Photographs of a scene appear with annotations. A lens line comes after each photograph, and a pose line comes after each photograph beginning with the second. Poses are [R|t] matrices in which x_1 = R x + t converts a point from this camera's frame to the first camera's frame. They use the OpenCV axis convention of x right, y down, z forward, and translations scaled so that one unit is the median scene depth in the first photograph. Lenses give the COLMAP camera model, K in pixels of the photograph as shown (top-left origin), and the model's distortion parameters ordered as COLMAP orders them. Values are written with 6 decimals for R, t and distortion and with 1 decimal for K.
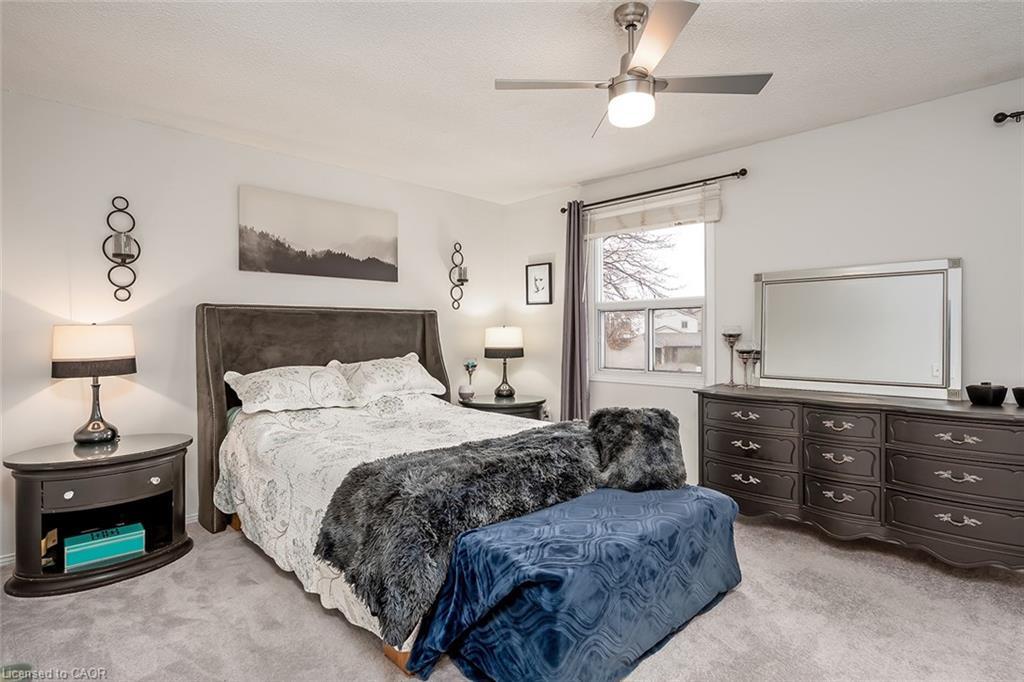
lens RADIAL K [[467.5, 0, 513.0], [0, 467.5, 334.7], [0, 0, 1]] dist [-0.005667, 0.000575]
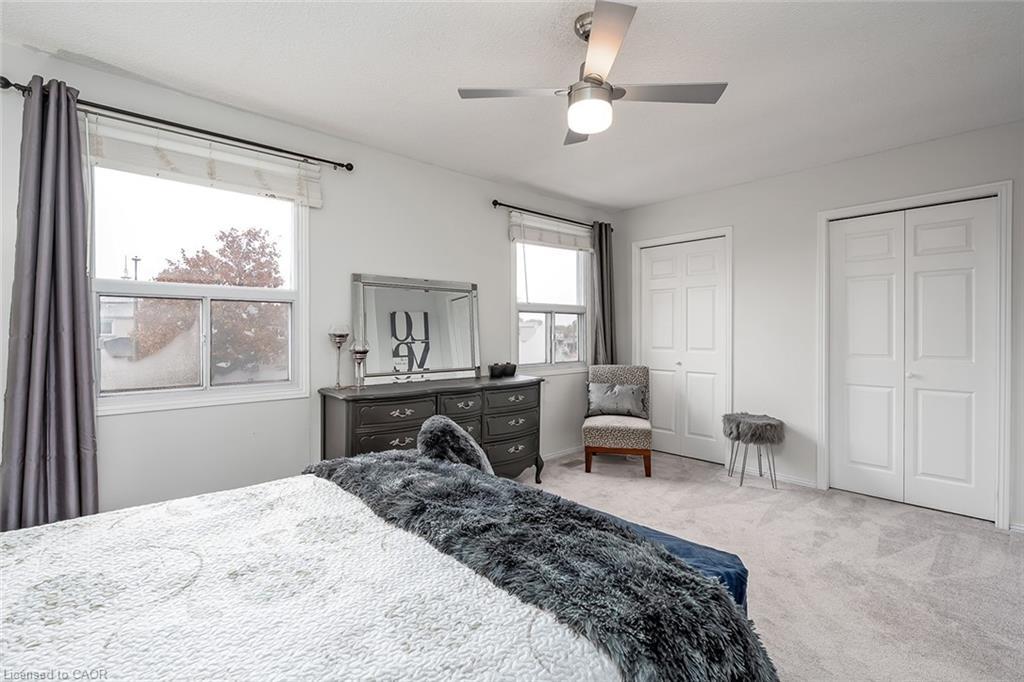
lens RADIAL K [[467.5, 0, 513.0], [0, 467.5, 334.7], [0, 0, 1]] dist [-0.005667, 0.000575]
pose [[0.097714, -0.001551, 0.995213, -0.437093], [0.003363, 0.999994, 0.001228, -0.000124], [-0.995209, 0.003227, 0.097719, 0.566145]]
